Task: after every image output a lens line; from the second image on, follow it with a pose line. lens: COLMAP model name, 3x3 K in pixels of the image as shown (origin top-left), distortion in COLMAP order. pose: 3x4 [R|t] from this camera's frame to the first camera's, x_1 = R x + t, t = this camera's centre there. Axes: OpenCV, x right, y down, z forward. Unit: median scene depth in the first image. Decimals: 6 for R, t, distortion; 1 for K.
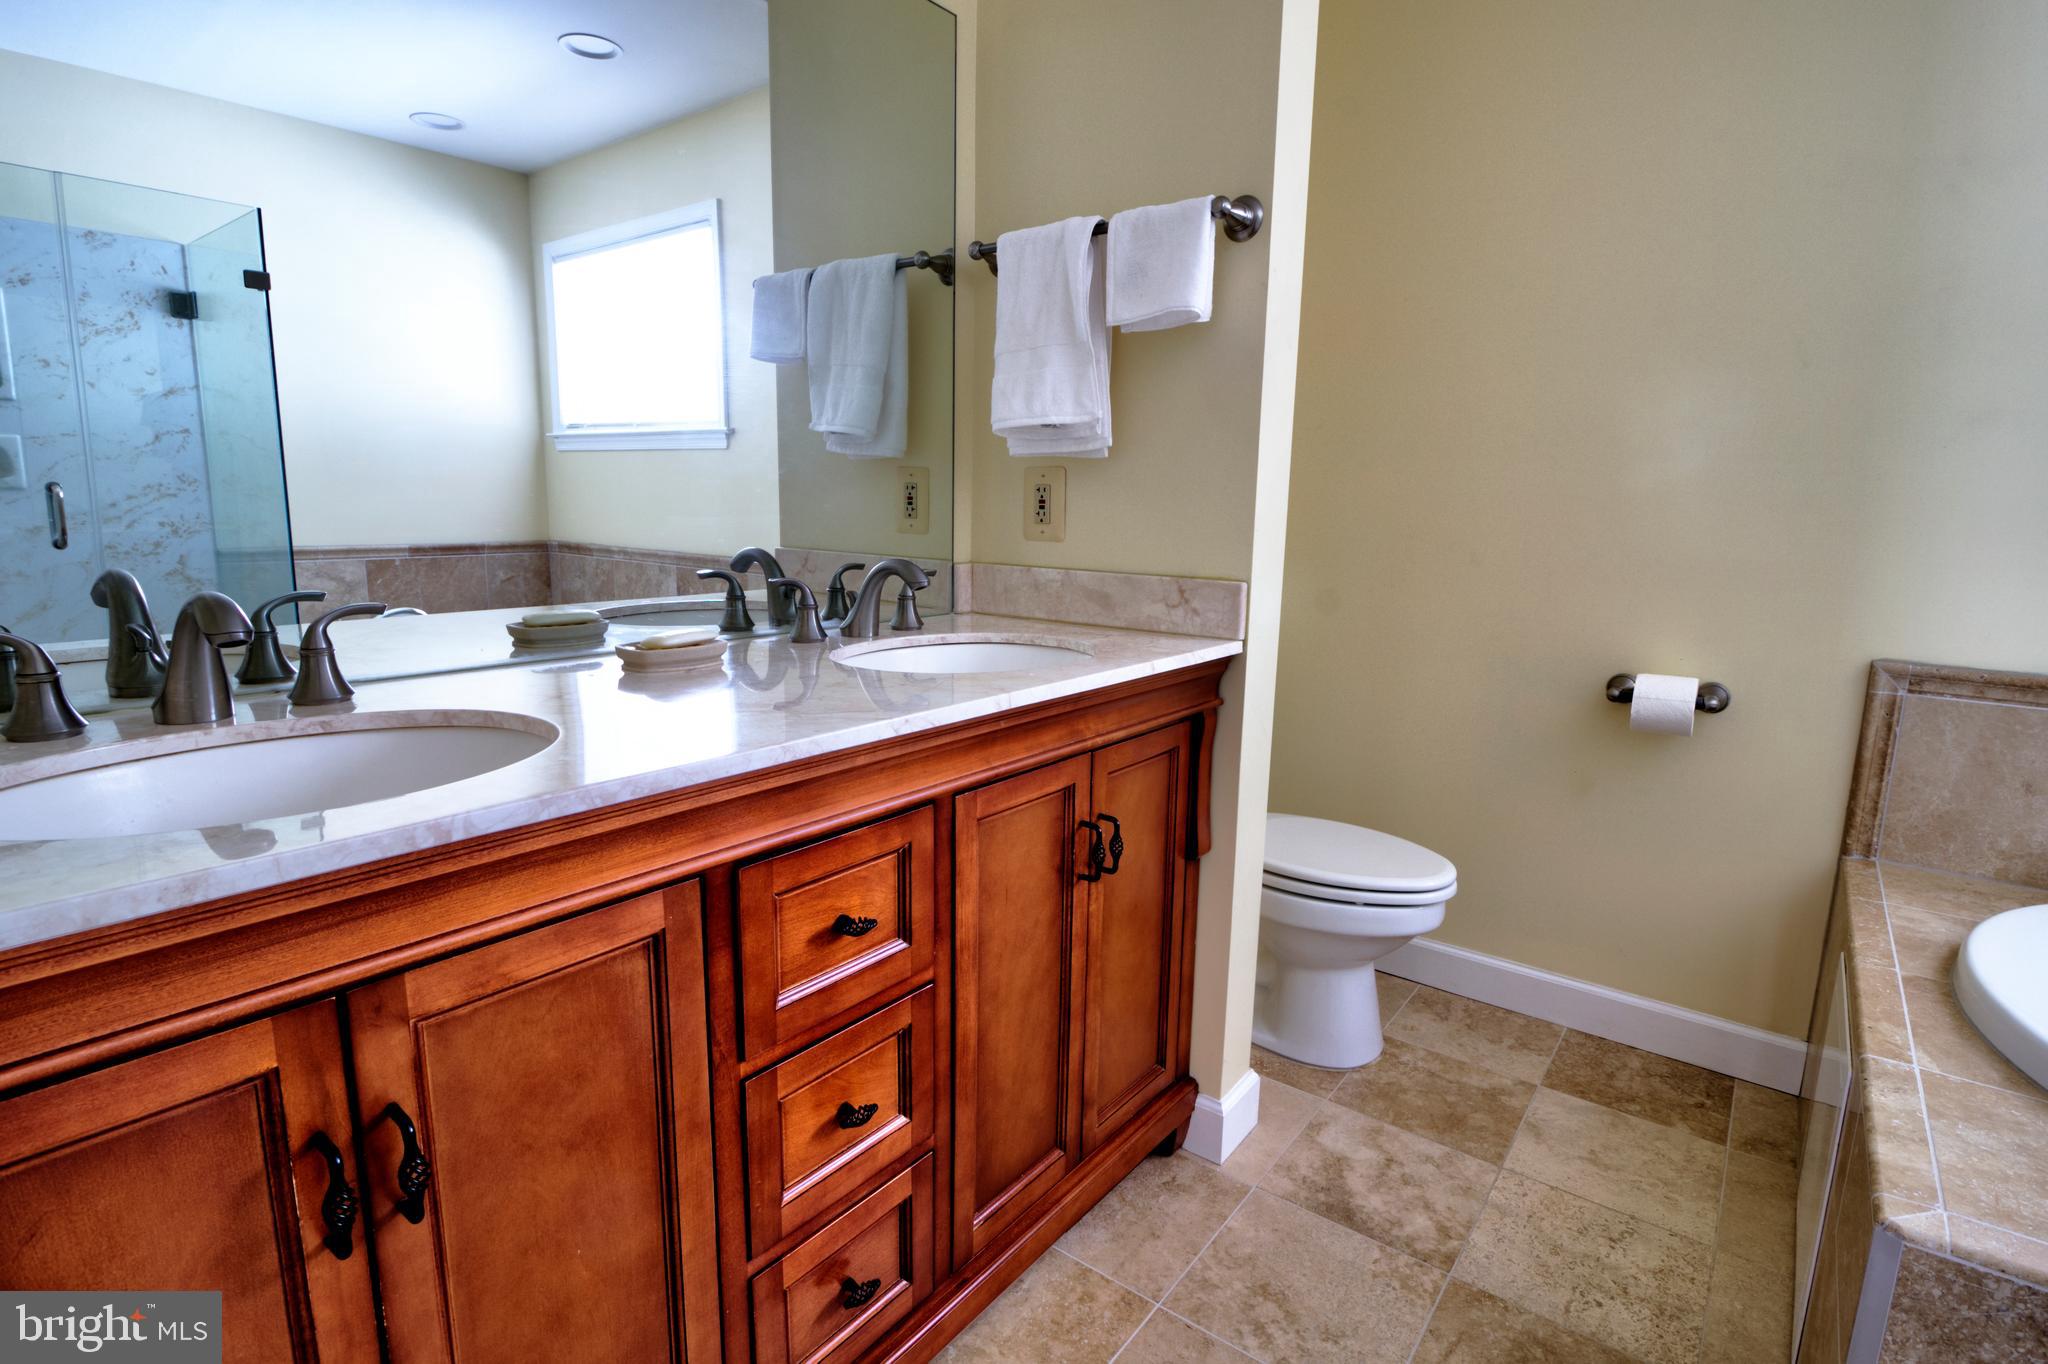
lens RADIAL K [[1005.9, 0, 1024.9], [0, 1005.9, 681.3], [0, 0, 1]] dist [-0.001457, -0.000677]
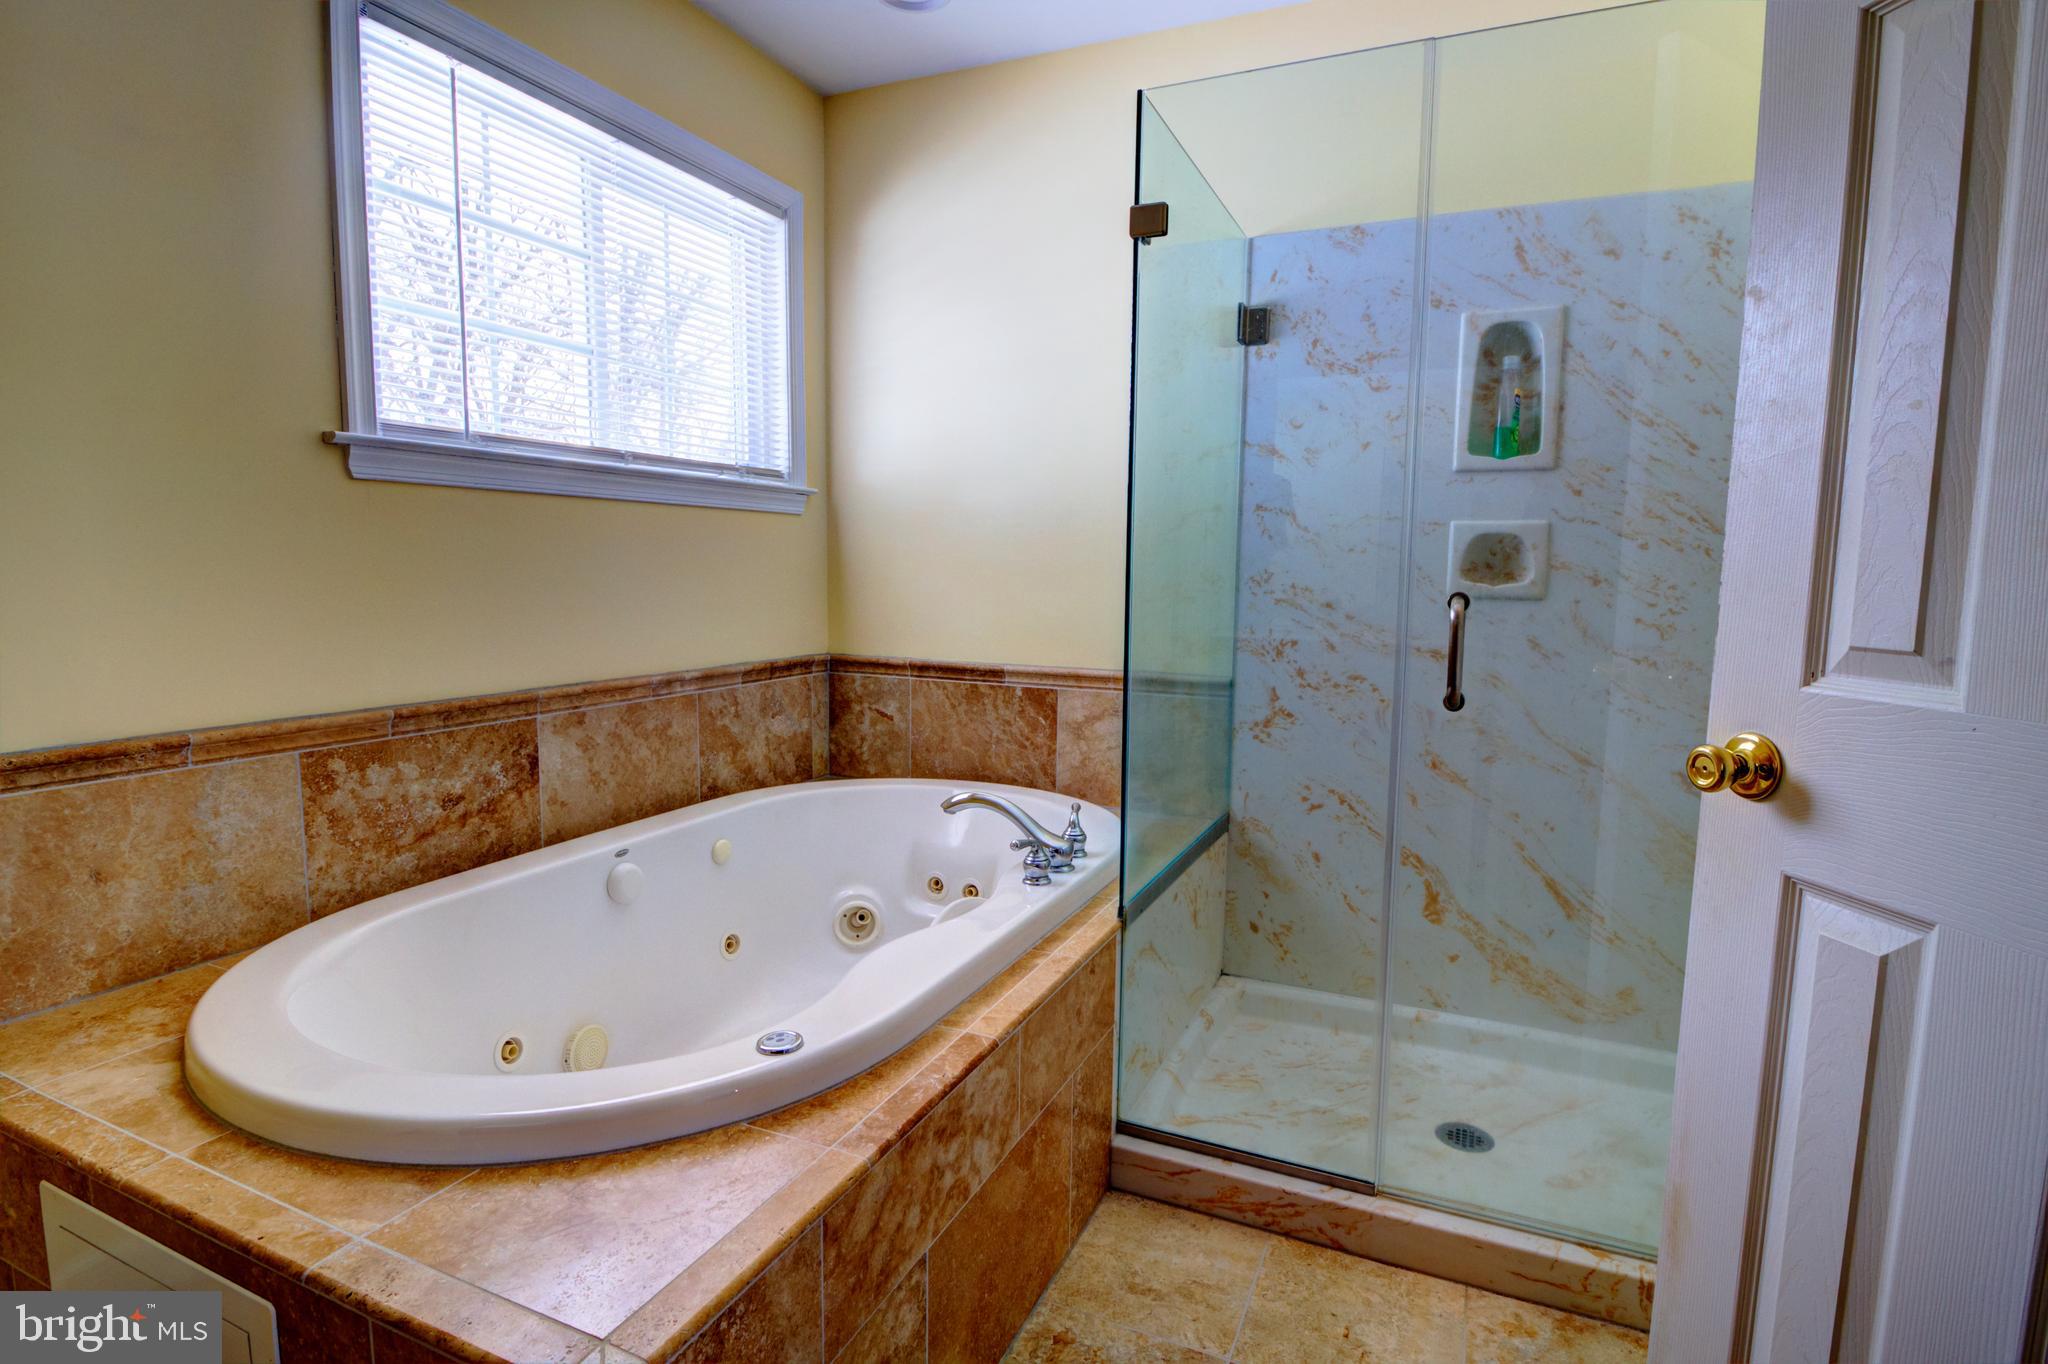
lens RADIAL K [[1005.9, 0, 1026.9], [0, 1005.9, 677.1], [0, 0, 1]] dist [-0.001457, -0.000677]
pose [[-0.228645, -0.128153, 0.965038, 0.028492], [0.157248, 0.973418, 0.166523, -0.075708], [-0.960726, 0.189825, -0.202415, 0.392155]]
